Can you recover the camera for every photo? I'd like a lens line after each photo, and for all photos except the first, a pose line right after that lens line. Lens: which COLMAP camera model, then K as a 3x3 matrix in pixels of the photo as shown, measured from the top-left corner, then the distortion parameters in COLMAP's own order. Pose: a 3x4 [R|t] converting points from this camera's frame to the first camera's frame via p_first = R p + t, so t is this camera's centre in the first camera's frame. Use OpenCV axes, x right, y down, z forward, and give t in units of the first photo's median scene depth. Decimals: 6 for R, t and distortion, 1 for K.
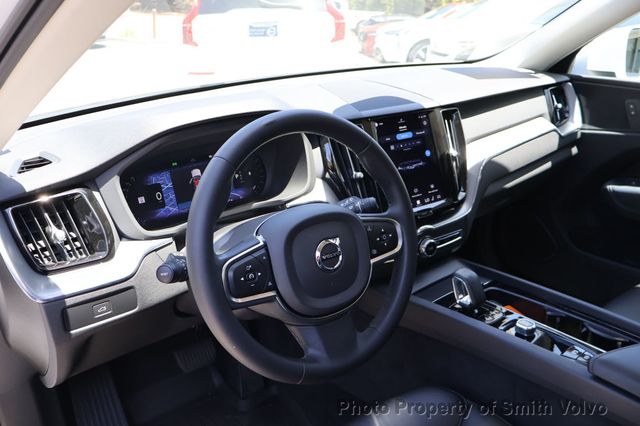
lens RADIAL K [[542.7, 0, 320.0], [0, 542.7, 213.0], [0, 0, 1]] dist [0.001186, 0.001422]
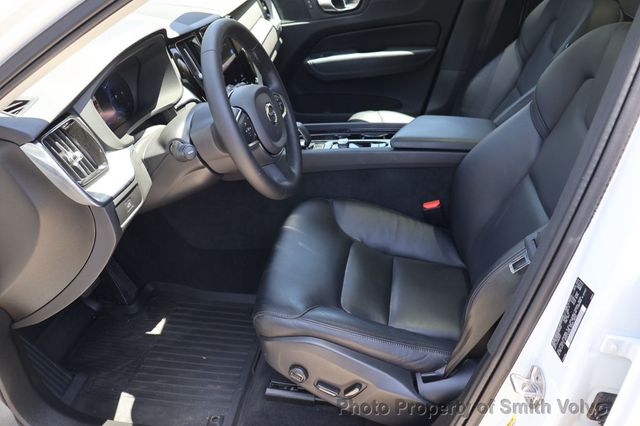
lens RADIAL K [[542.7, 0, 320.0], [0, 542.7, 213.0], [0, 0, 1]] dist [0.001186, 0.001422]
pose [[0.736210, -0.349293, 0.579645, -0.766241], [0.274742, 0.937013, 0.215692, 0.045219], [-0.618475, 0.000459, 0.785804, -0.250755]]
